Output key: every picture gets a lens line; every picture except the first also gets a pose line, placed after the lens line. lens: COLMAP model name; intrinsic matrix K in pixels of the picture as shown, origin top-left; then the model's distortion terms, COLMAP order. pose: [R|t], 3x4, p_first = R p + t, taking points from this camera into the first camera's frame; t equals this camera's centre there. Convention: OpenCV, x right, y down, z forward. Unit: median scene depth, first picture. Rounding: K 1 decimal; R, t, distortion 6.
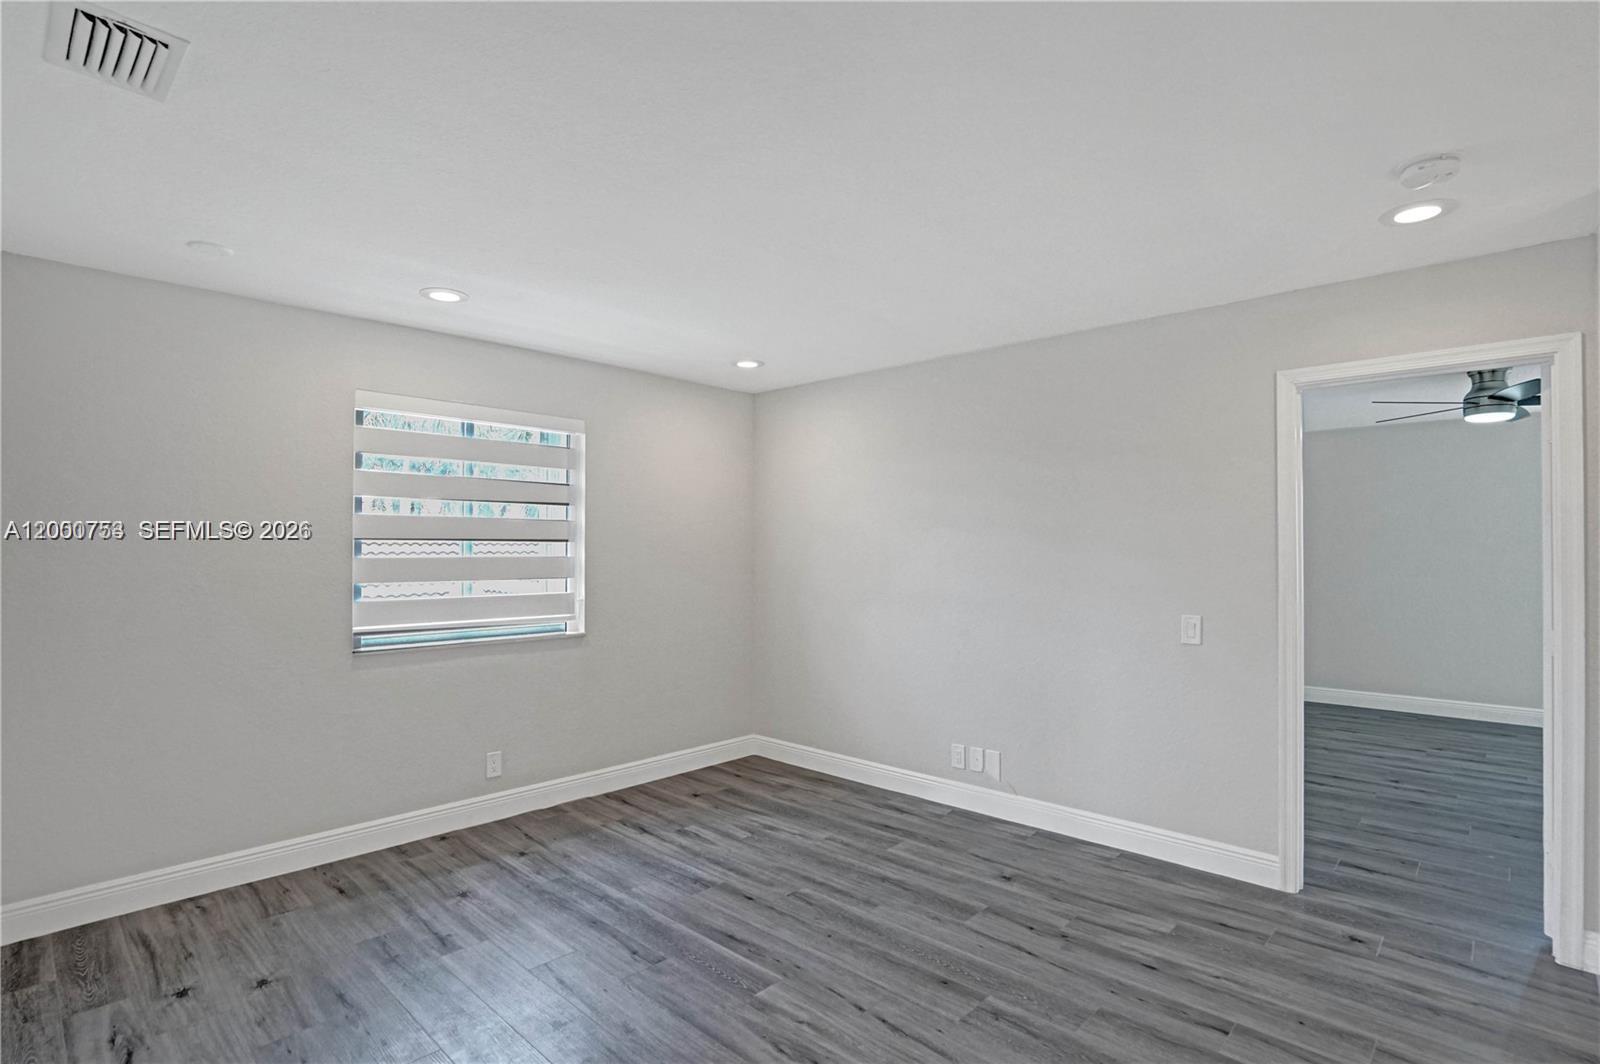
lens RADIAL K [[787.4, 0, 812.8], [0, 787.4, 528.9], [0, 0, 1]] dist [0.000707, 0.001124]
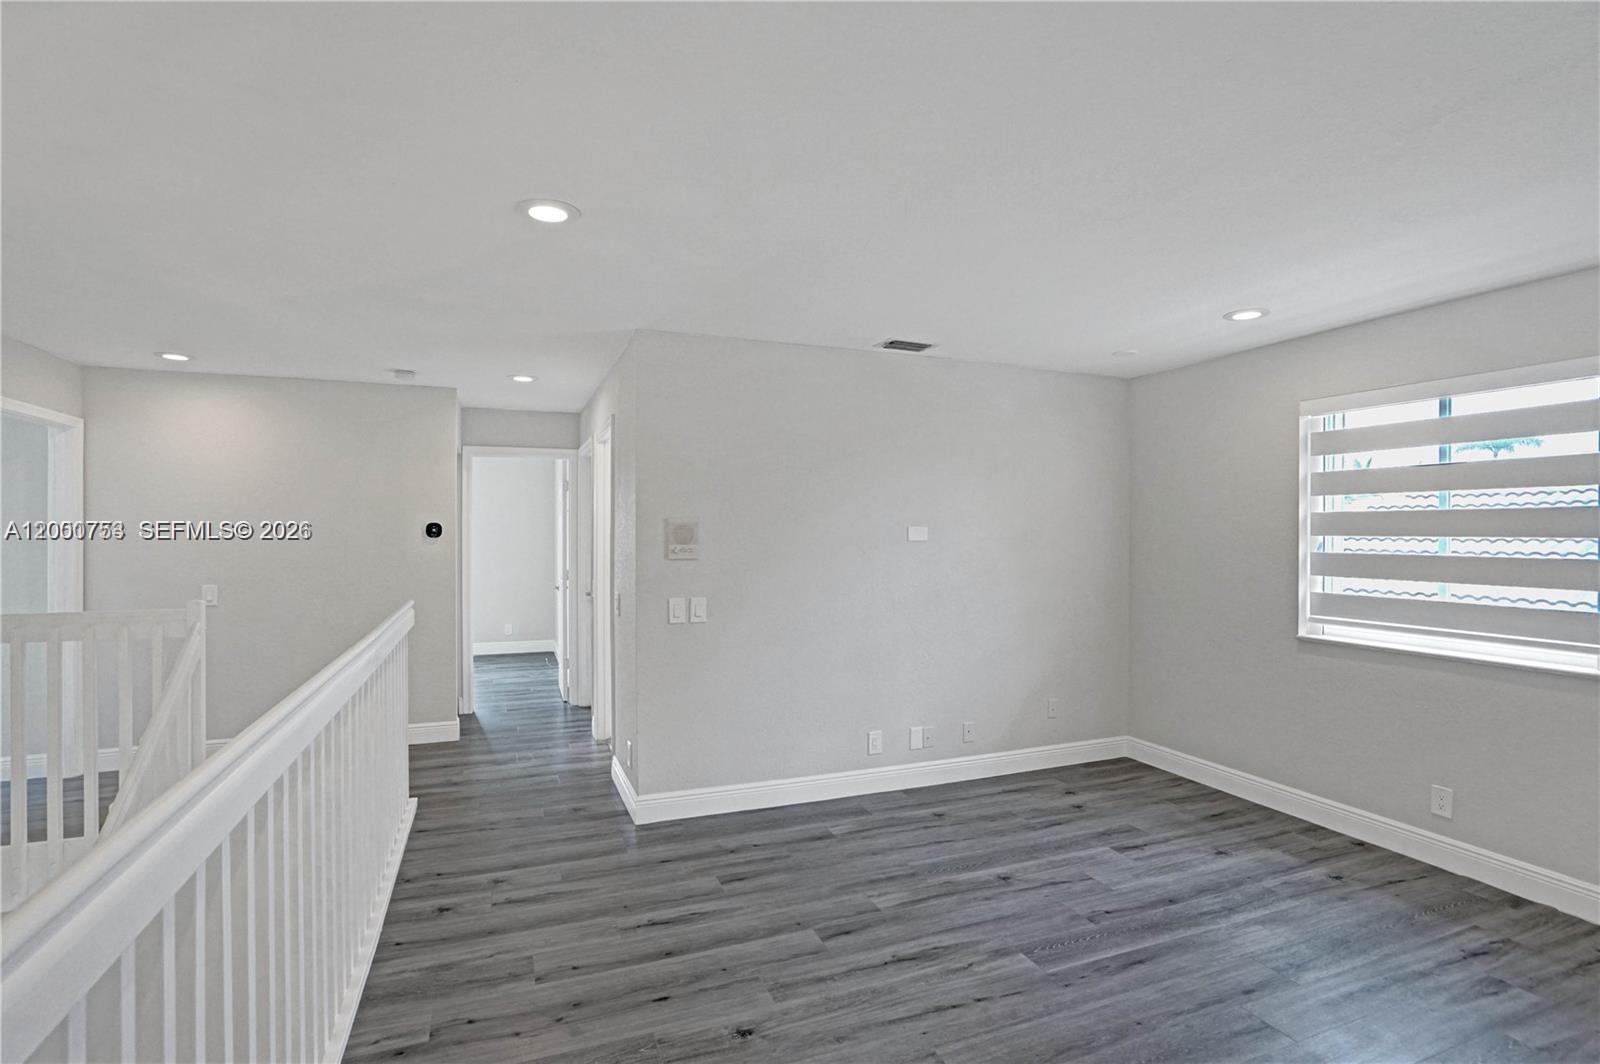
lens RADIAL K [[787.4, 0, 809.0], [0, 787.4, 539.7], [0, 0, 1]] dist [0.000707, 0.001124]
pose [[-0.406244, 0.002479, -0.913761, 0.788744], [0.014286, 0.999891, -0.003639, 0.016762], [0.913653, -0.014532, -0.406235, 0.901814]]
